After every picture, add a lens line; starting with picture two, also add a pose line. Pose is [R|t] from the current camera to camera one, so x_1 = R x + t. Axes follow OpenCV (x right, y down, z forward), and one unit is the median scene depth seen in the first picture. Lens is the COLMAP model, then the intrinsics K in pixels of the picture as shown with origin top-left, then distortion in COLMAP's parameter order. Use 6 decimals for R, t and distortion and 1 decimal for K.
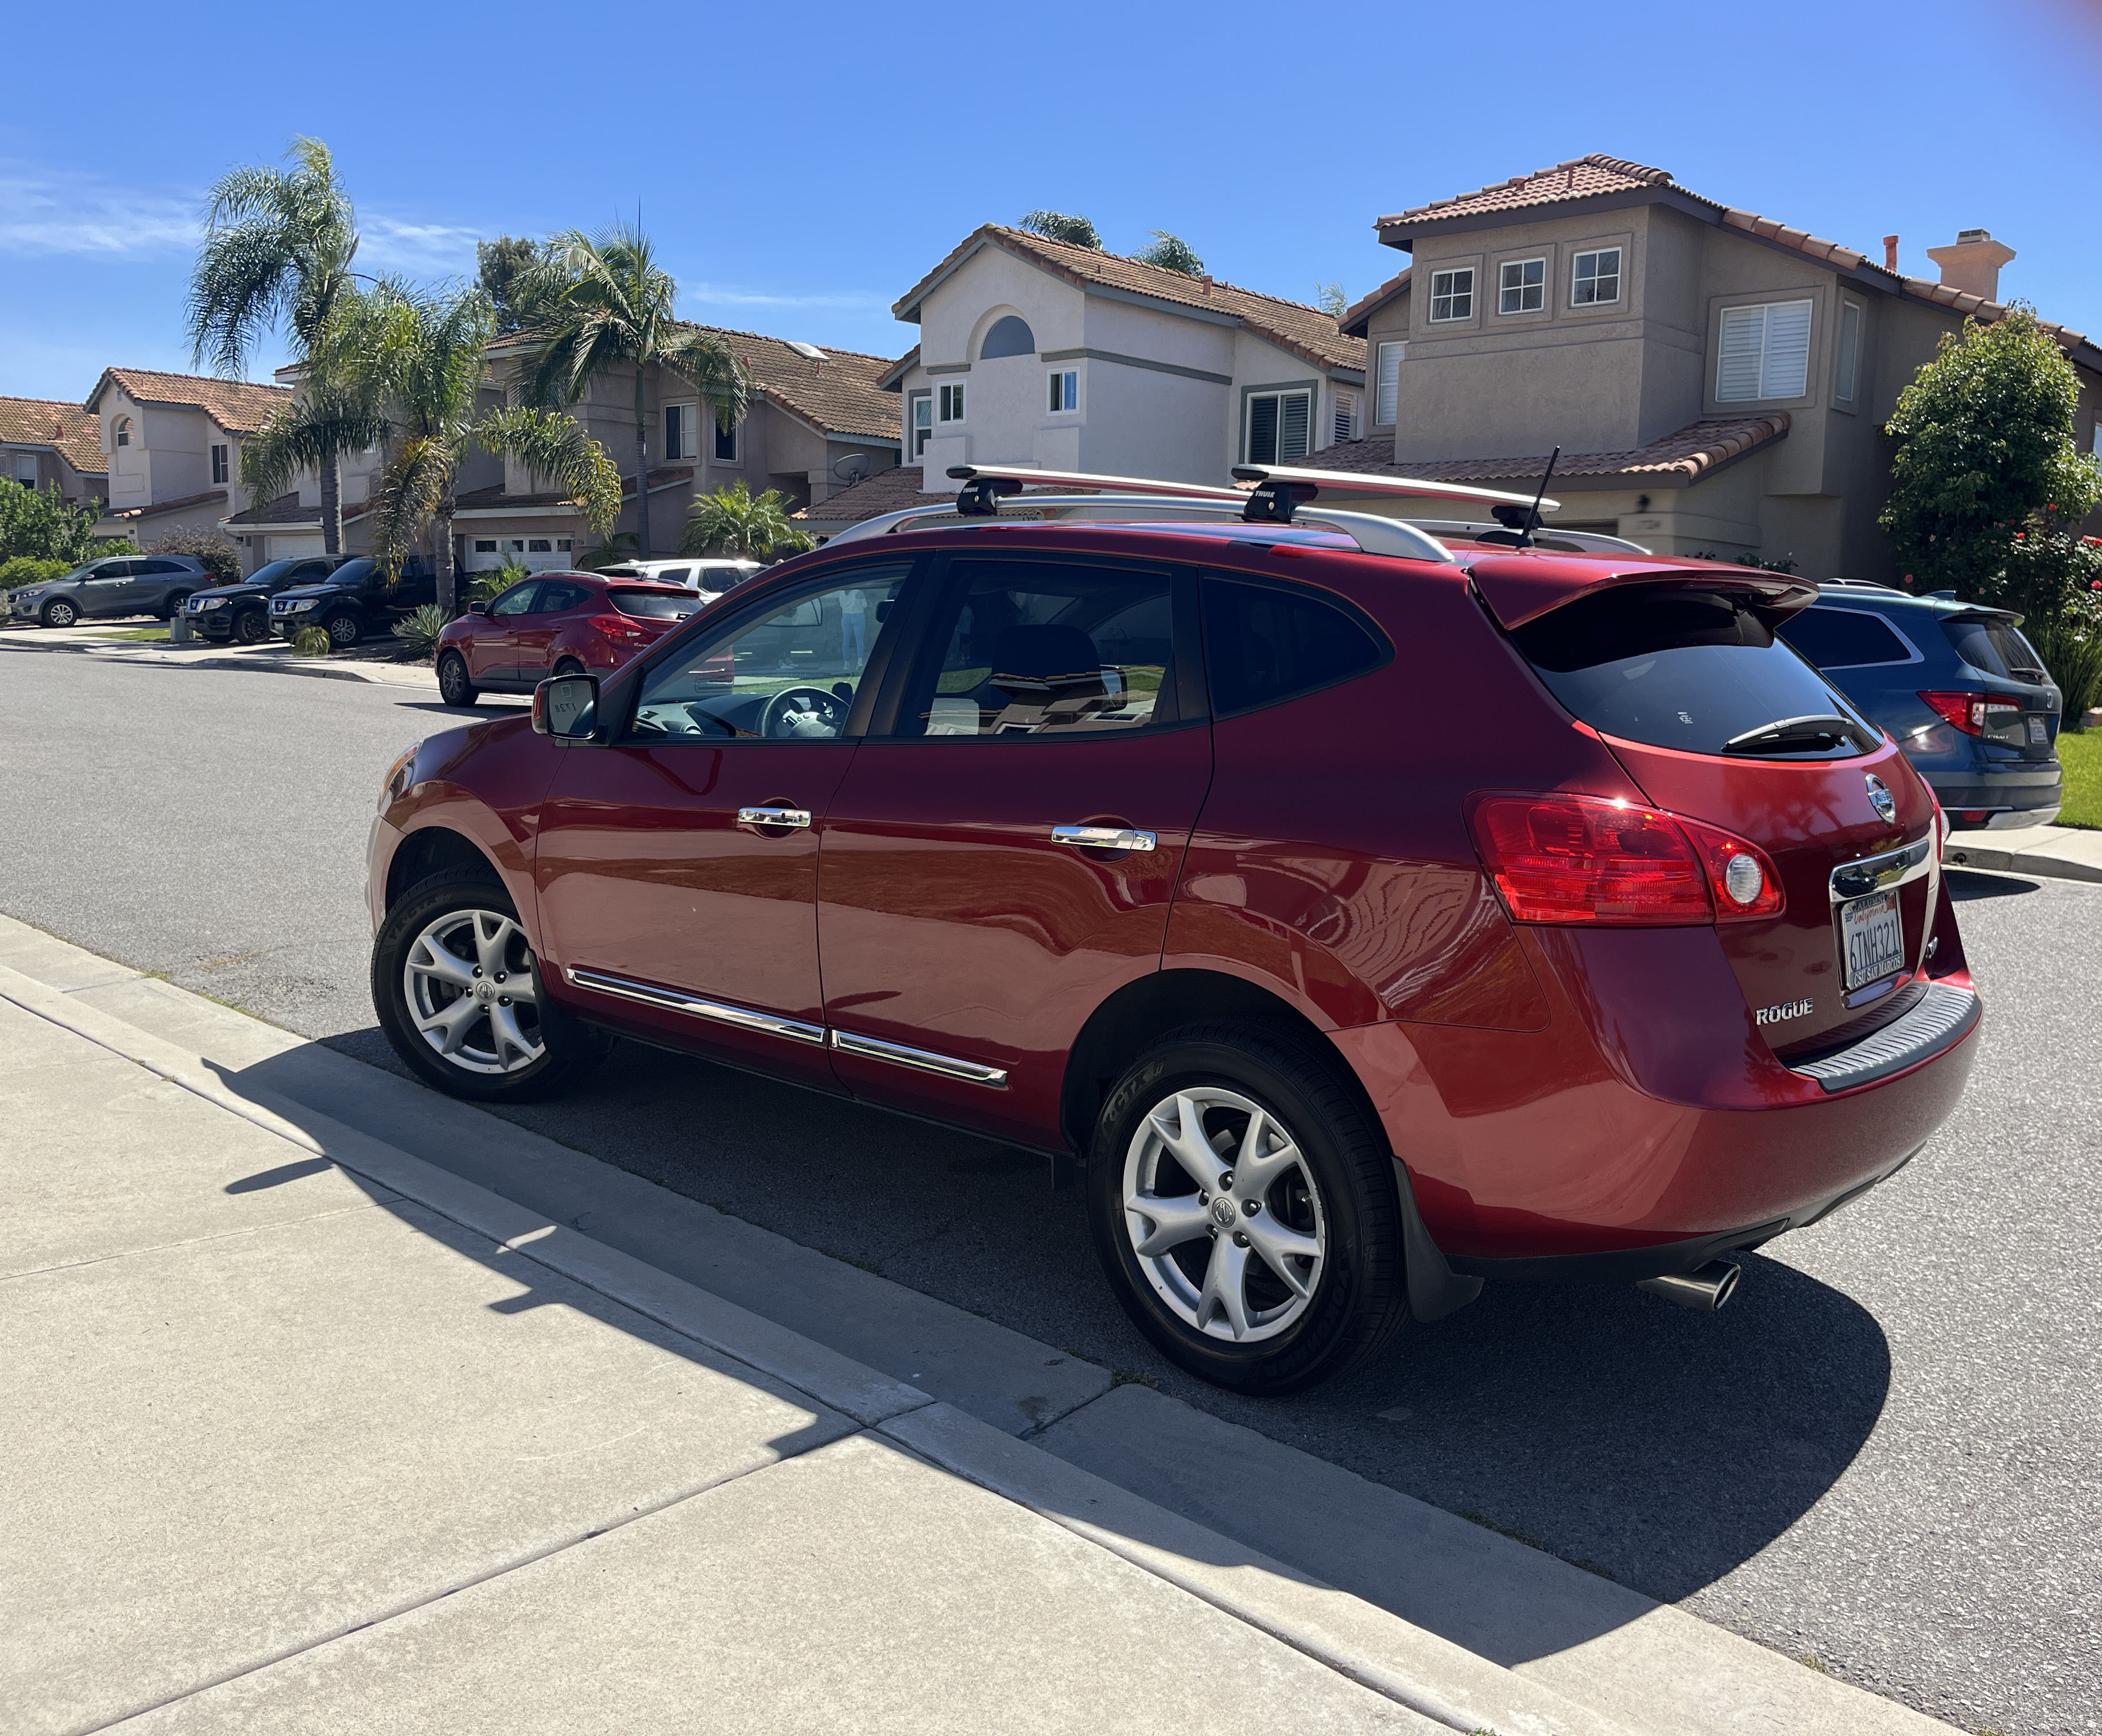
lens RADIAL K [[1843.6, 0, 1050.1], [0, 1843.6, 812.0], [0, 0, 1]] dist [0.021941, -0.004184]
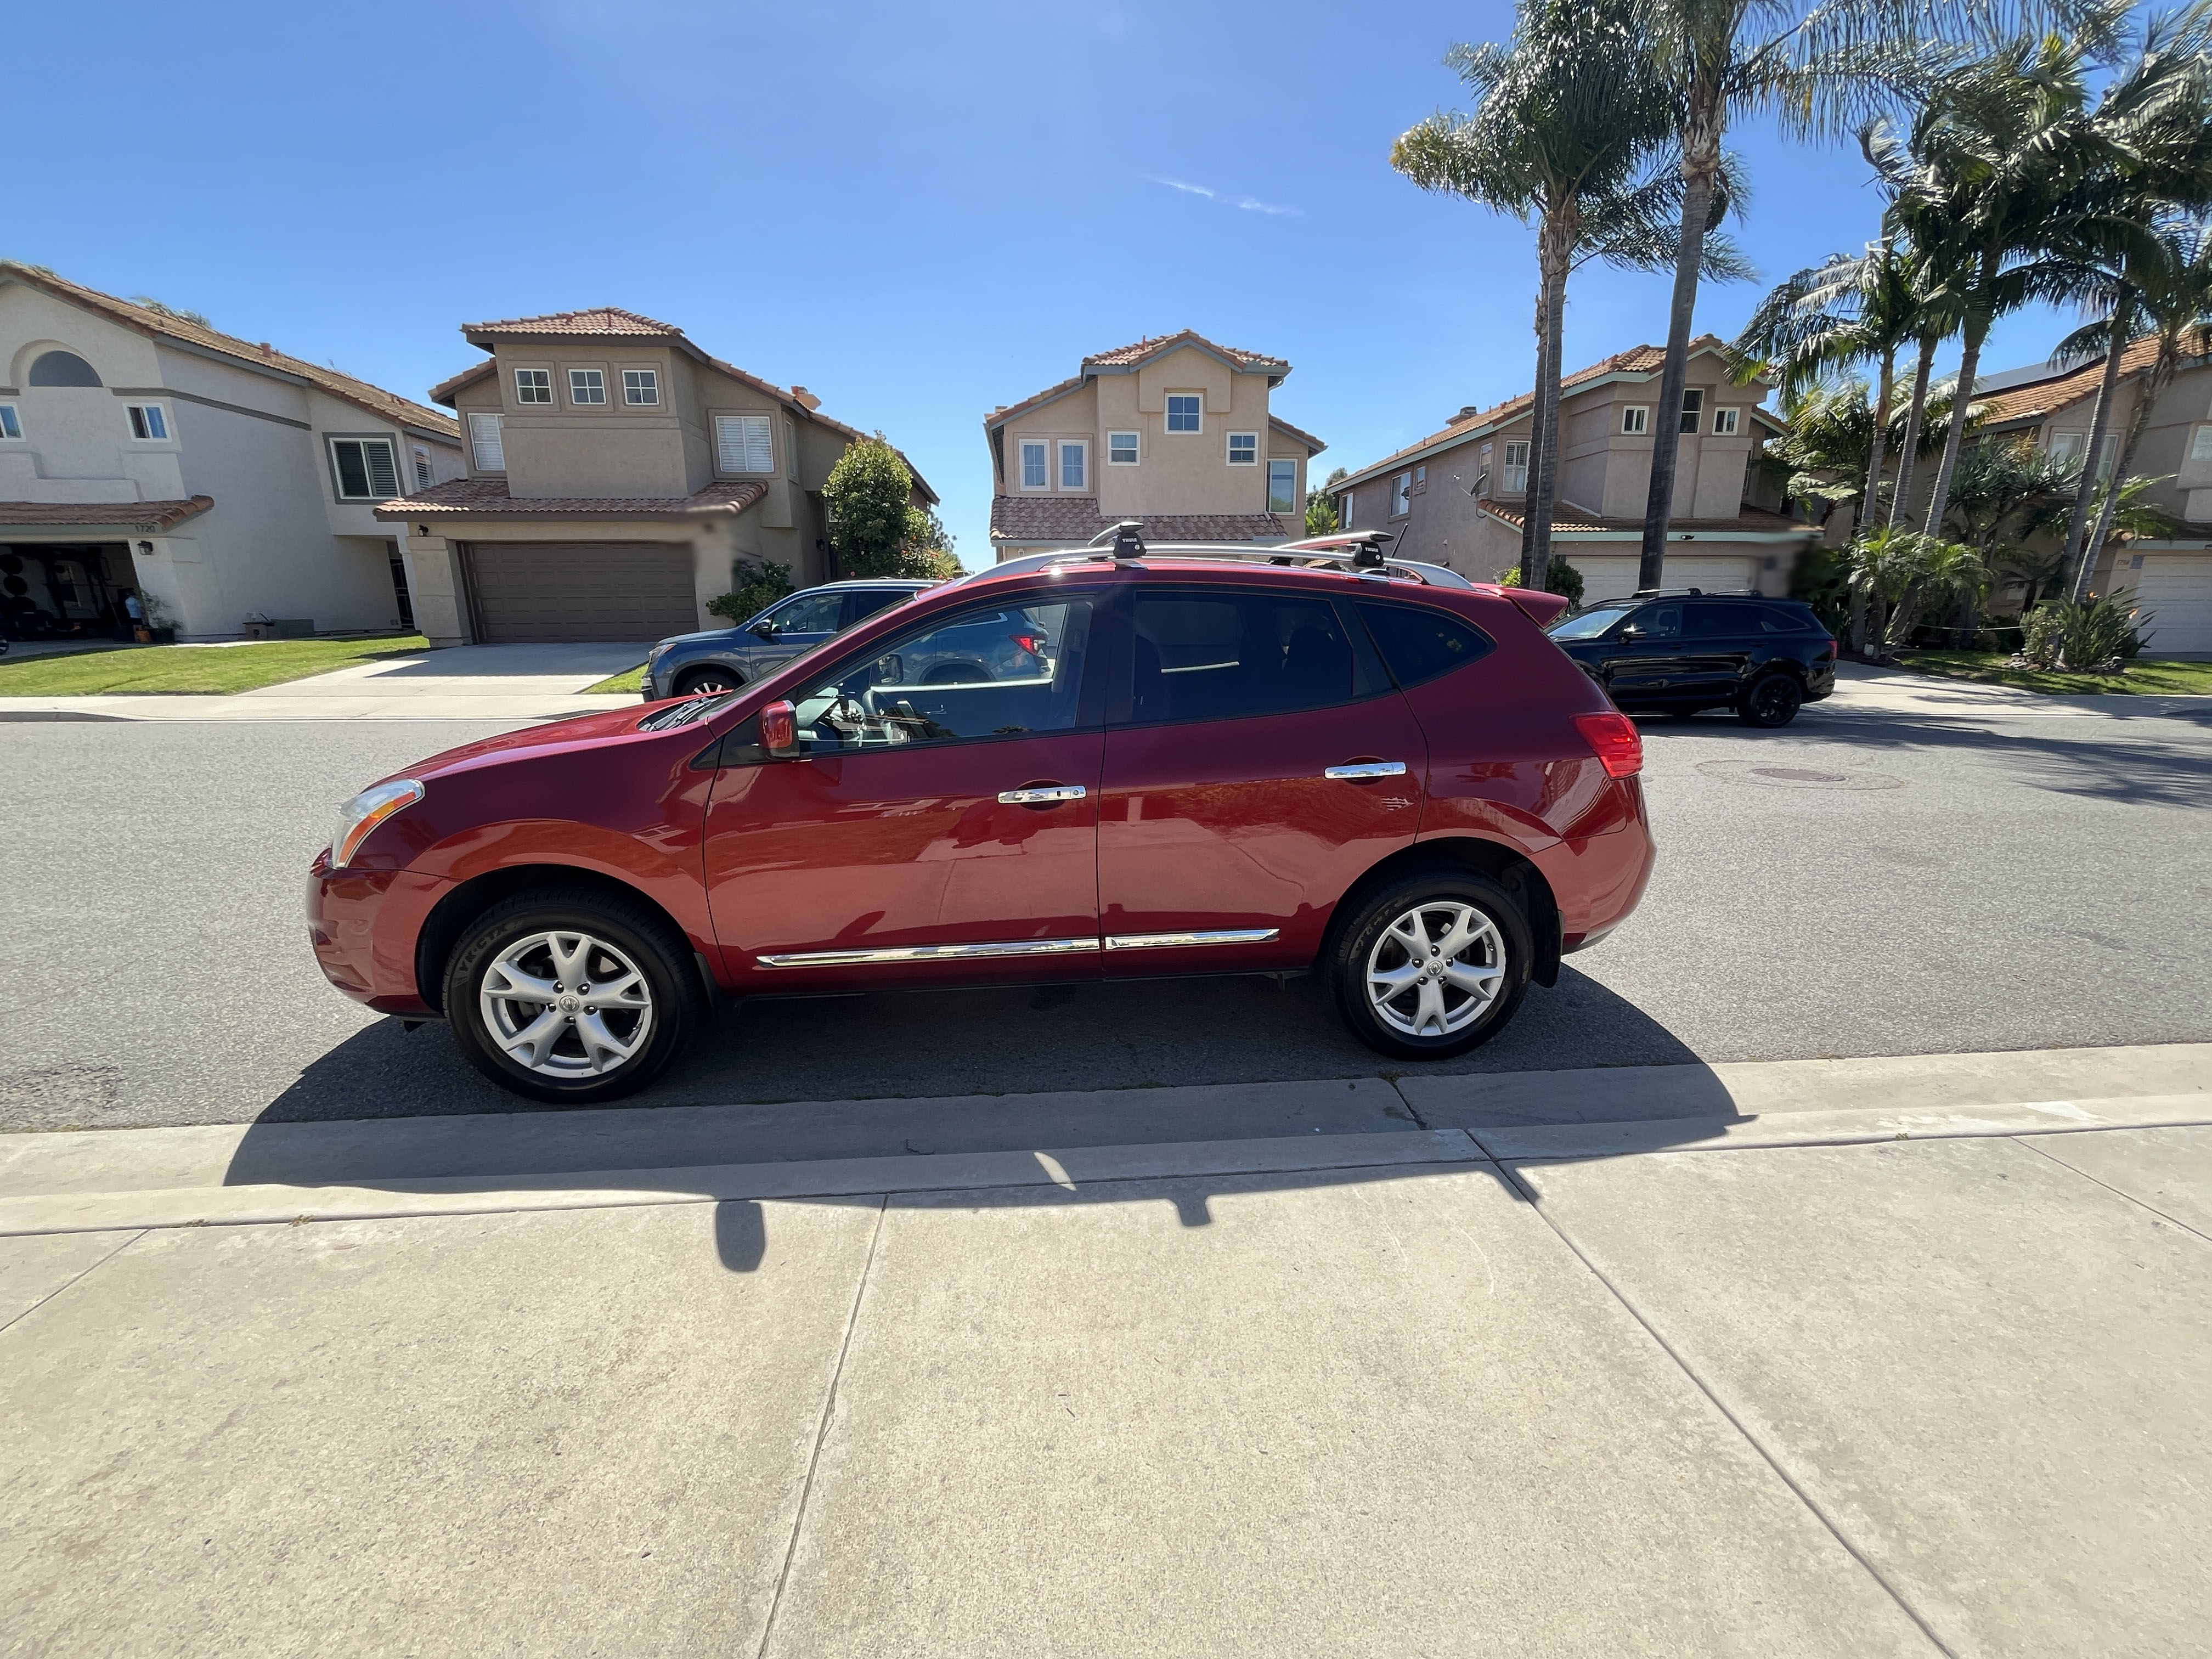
lens RADIAL K [[949.1, 0, 1106.0], [0, 949.1, 829.5], [0, 0, 1]] dist [-0.008237, 0.001183]
pose [[0.652650, -0.203385, 0.729851, -0.130470], [0.096703, 0.977779, 0.186000, -0.019902], [-0.751463, -0.050814, 0.657815, 0.111513]]
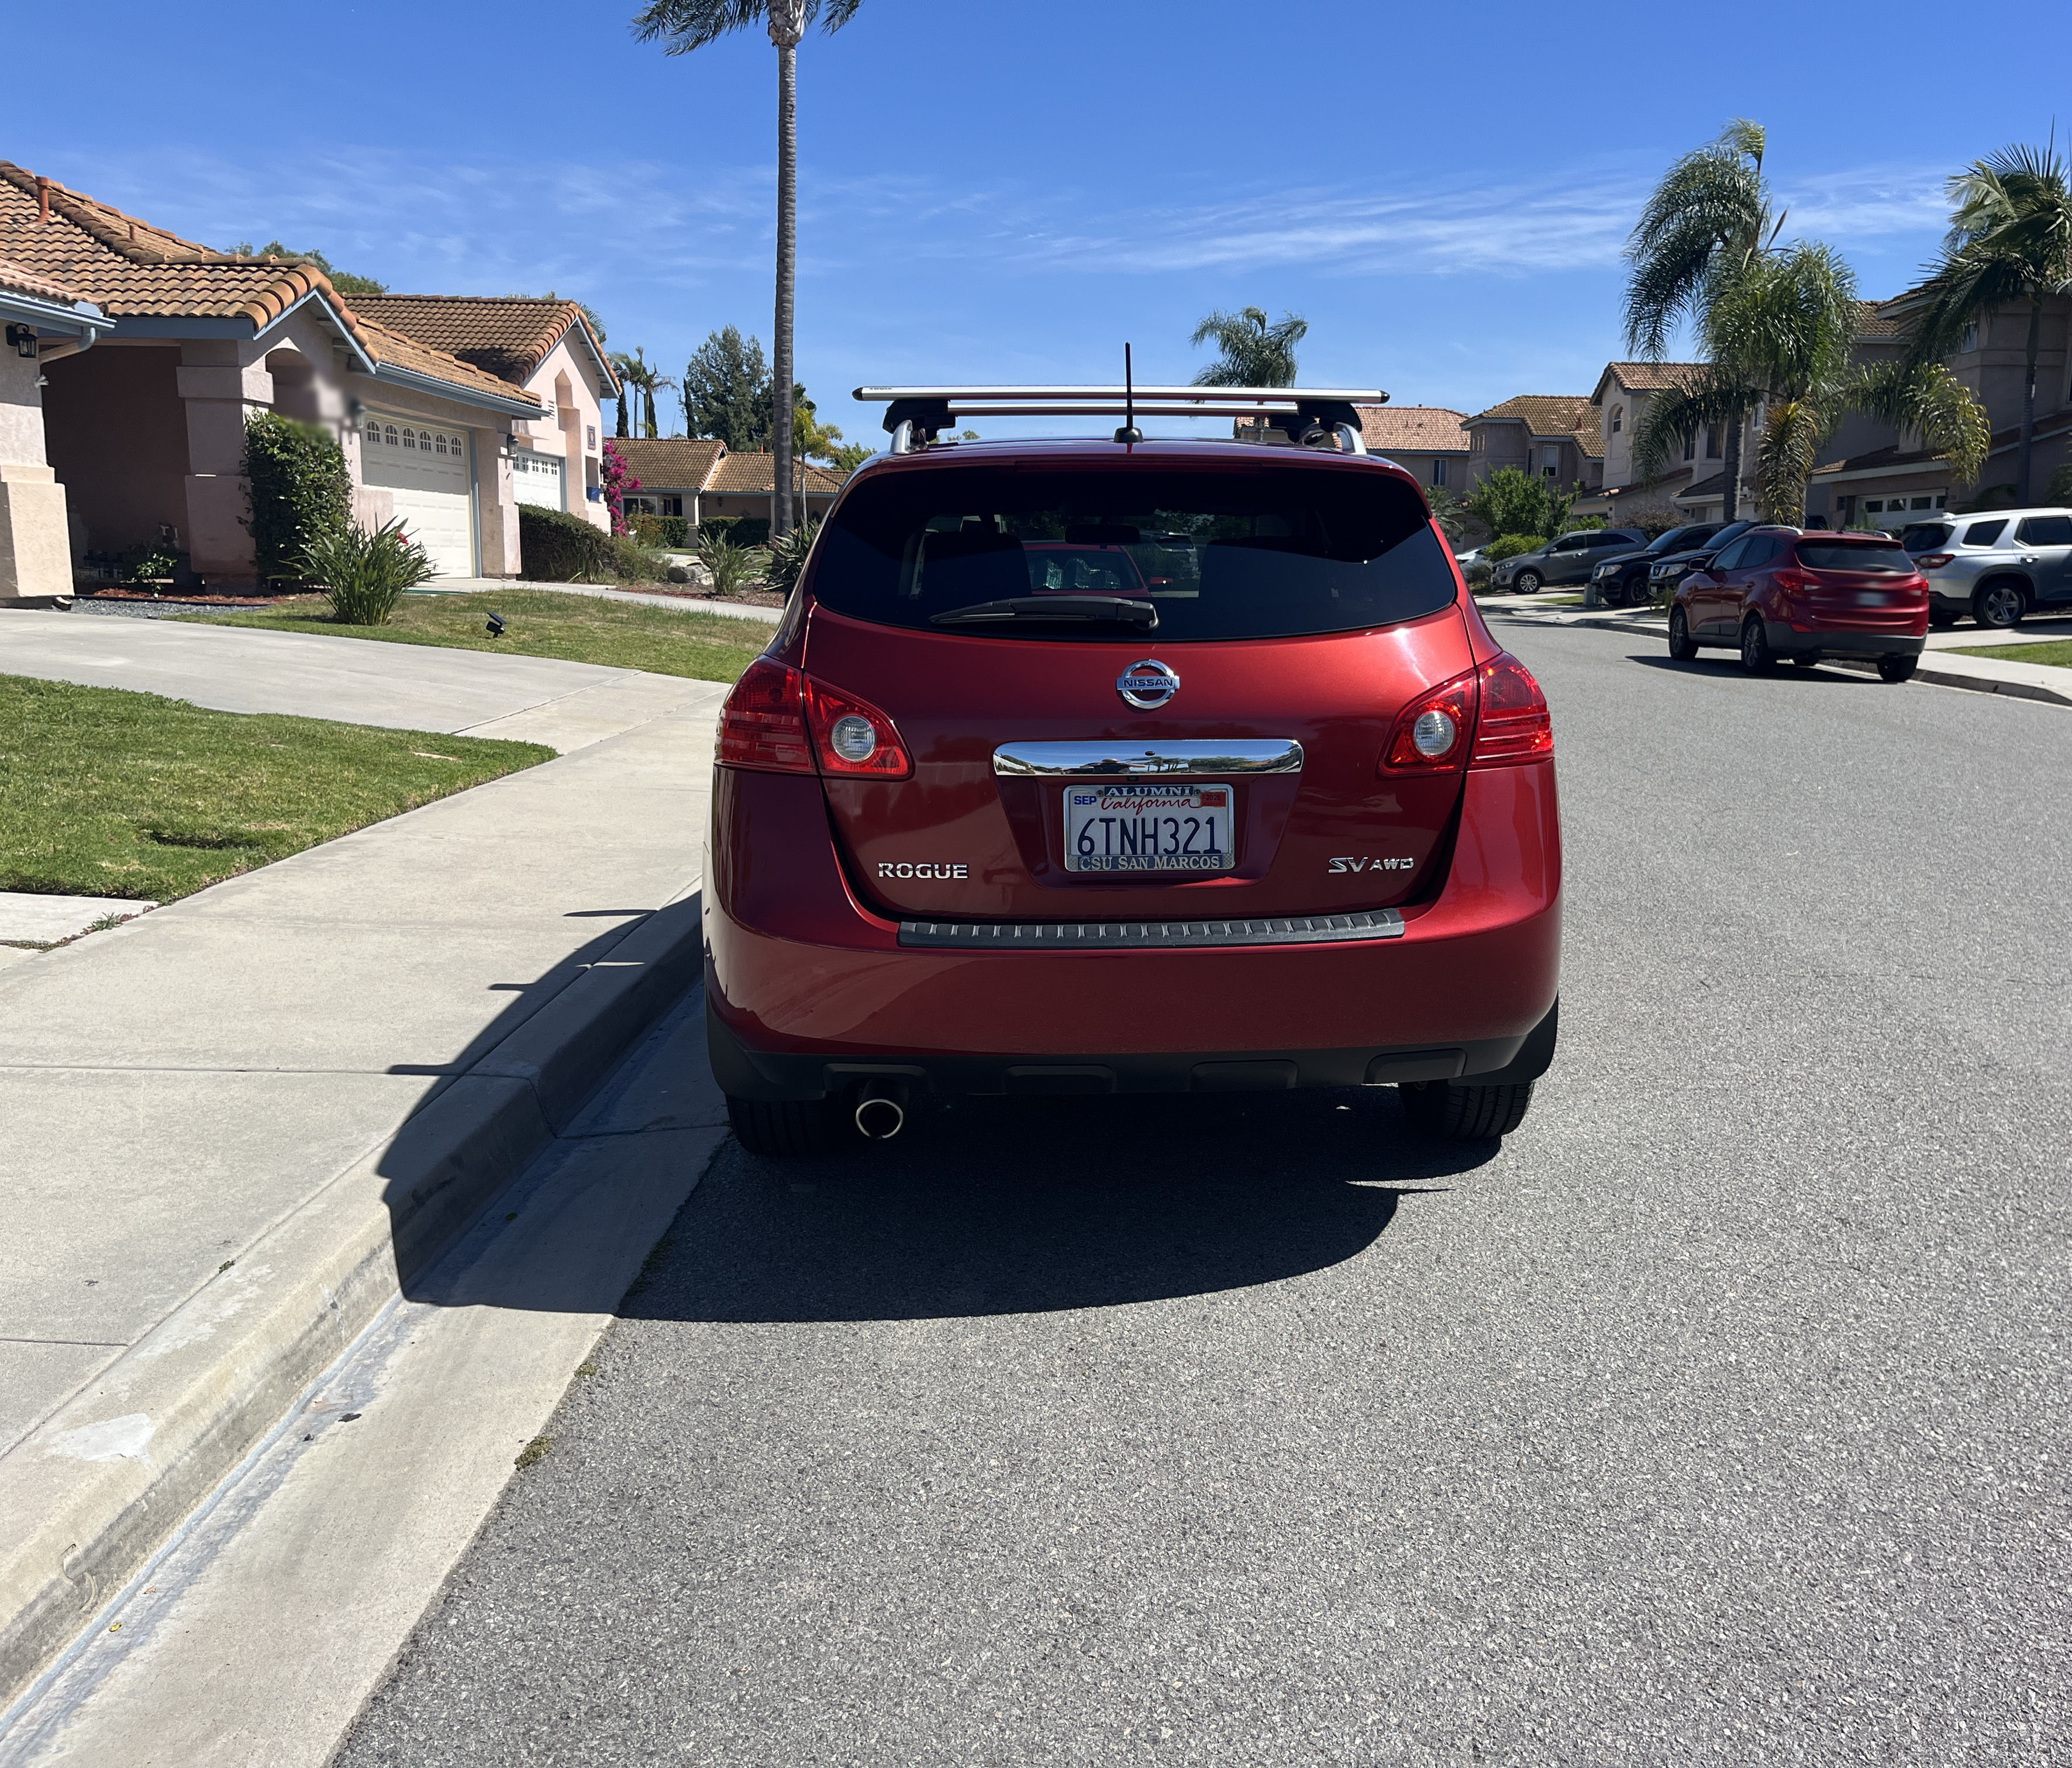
lens RADIAL K [[1738.0, 0, 1036.0], [0, 1738.0, 884.0], [0, 0, 1]] dist [-0.001514, 0.010690]
pose [[0.676220, 0.114925, -0.727680, 0.183340], [-0.068507, 0.993287, 0.093211, 0.003104], [0.733507, -0.013180, 0.679554, 0.060680]]
